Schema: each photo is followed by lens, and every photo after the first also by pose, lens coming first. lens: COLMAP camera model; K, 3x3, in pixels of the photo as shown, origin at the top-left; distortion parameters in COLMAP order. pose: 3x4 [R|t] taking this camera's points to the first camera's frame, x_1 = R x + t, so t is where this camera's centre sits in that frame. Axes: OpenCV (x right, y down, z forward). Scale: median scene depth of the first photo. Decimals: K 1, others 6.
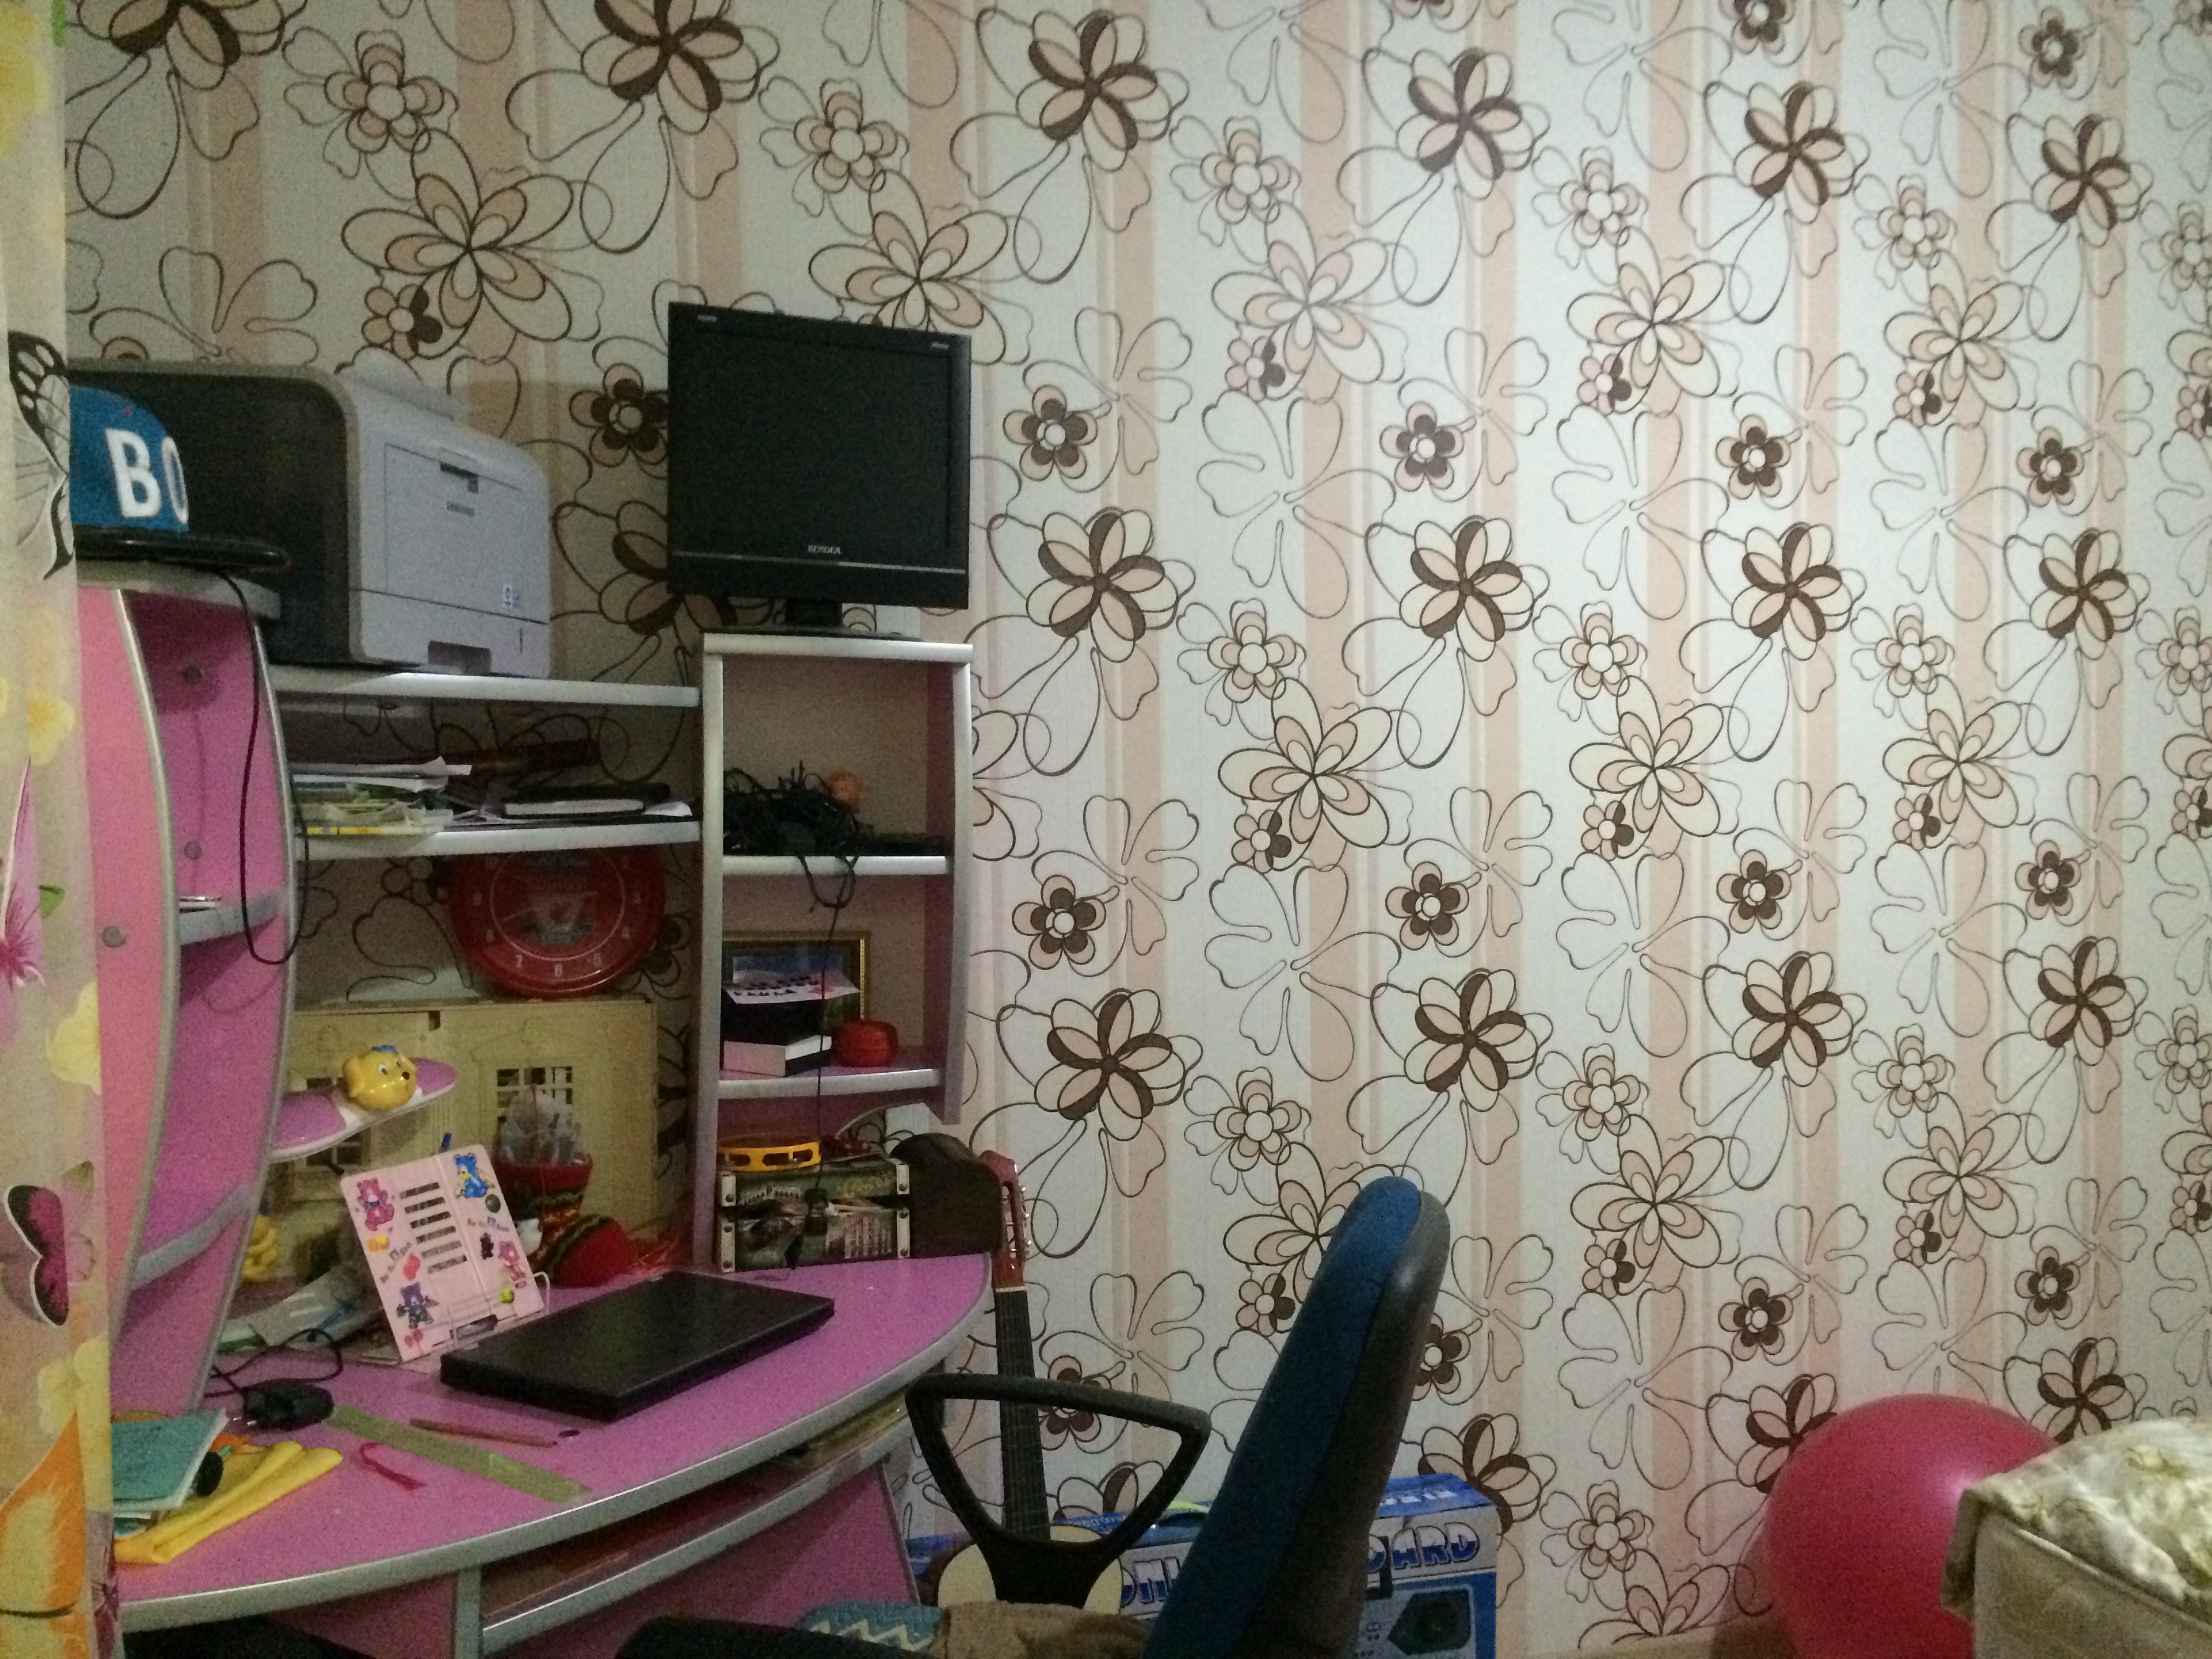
lens RADIAL K [[1893.0, 0, 1114.7], [0, 1893.0, 822.7], [0, 0, 1]] dist [0.094287, -0.137005]
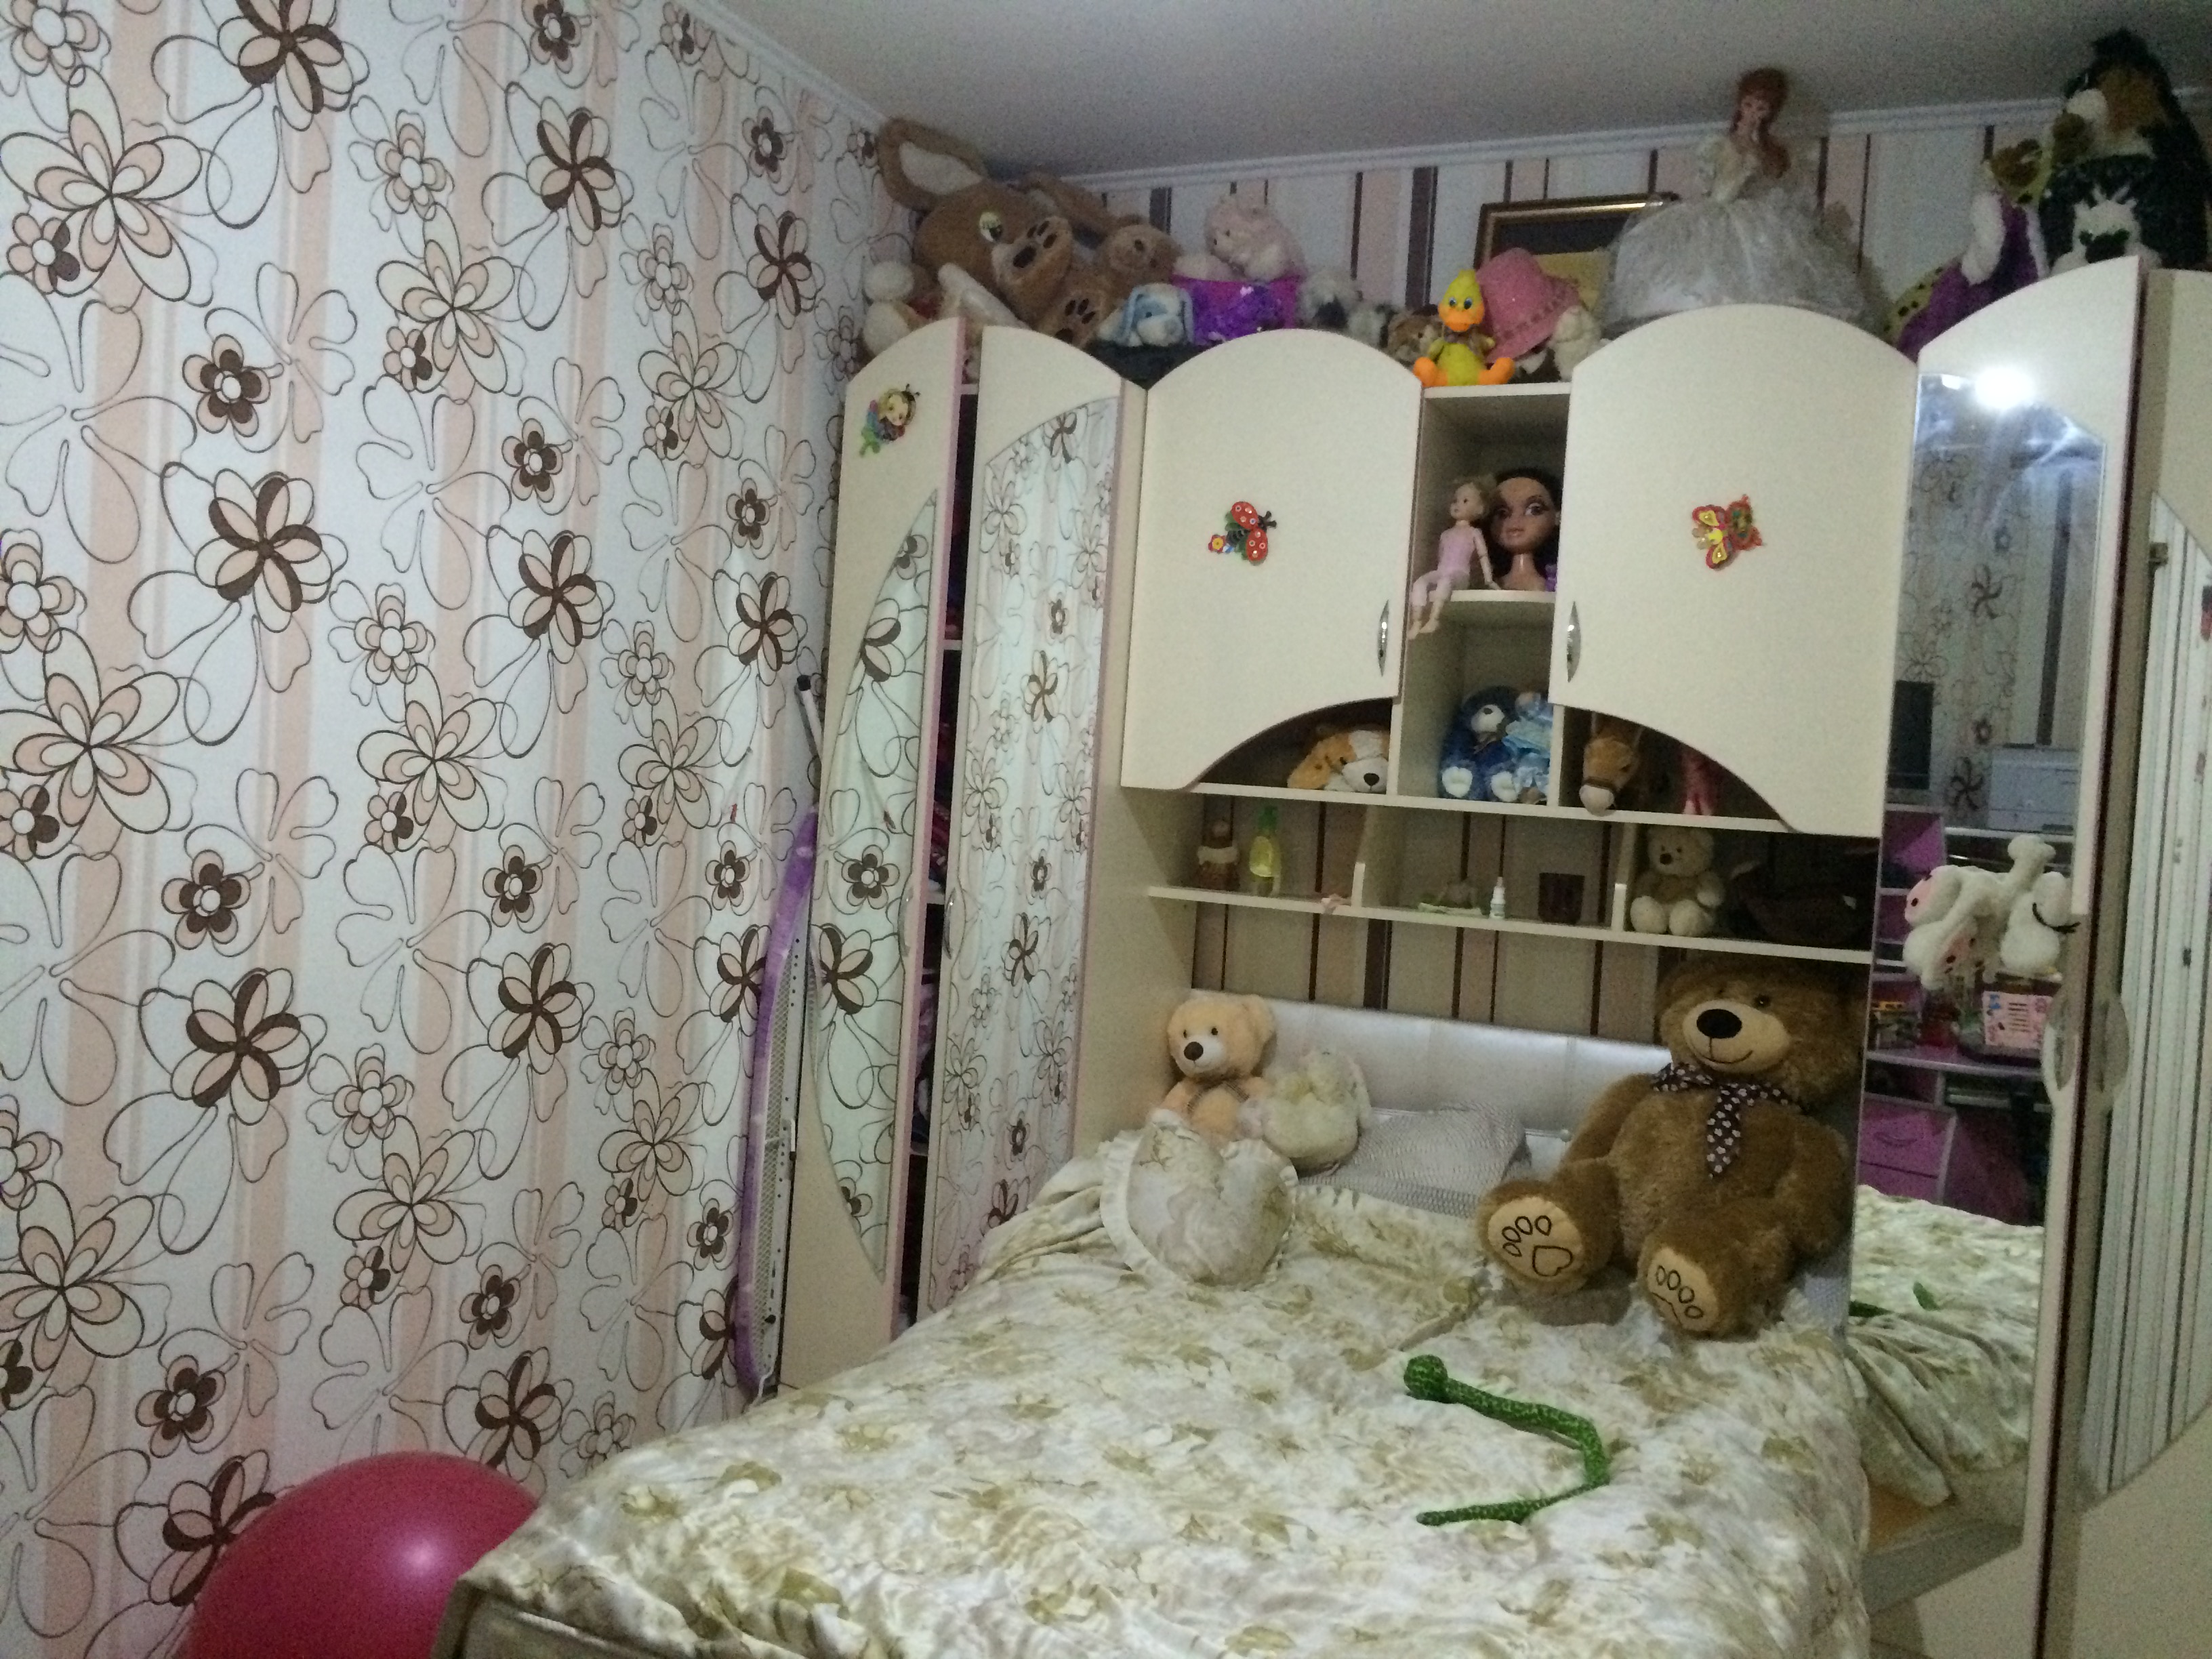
lens RADIAL K [[1893.0, 0, 1114.4], [0, 1893.0, 828.7], [0, 0, 1]] dist [0.094287, -0.137005]
pose [[0.682207, 0.032216, 0.730449, -0.012172], [-0.046209, 0.998931, -0.000901, -0.012863], [-0.729697, -0.033138, 0.682967, 0.127863]]
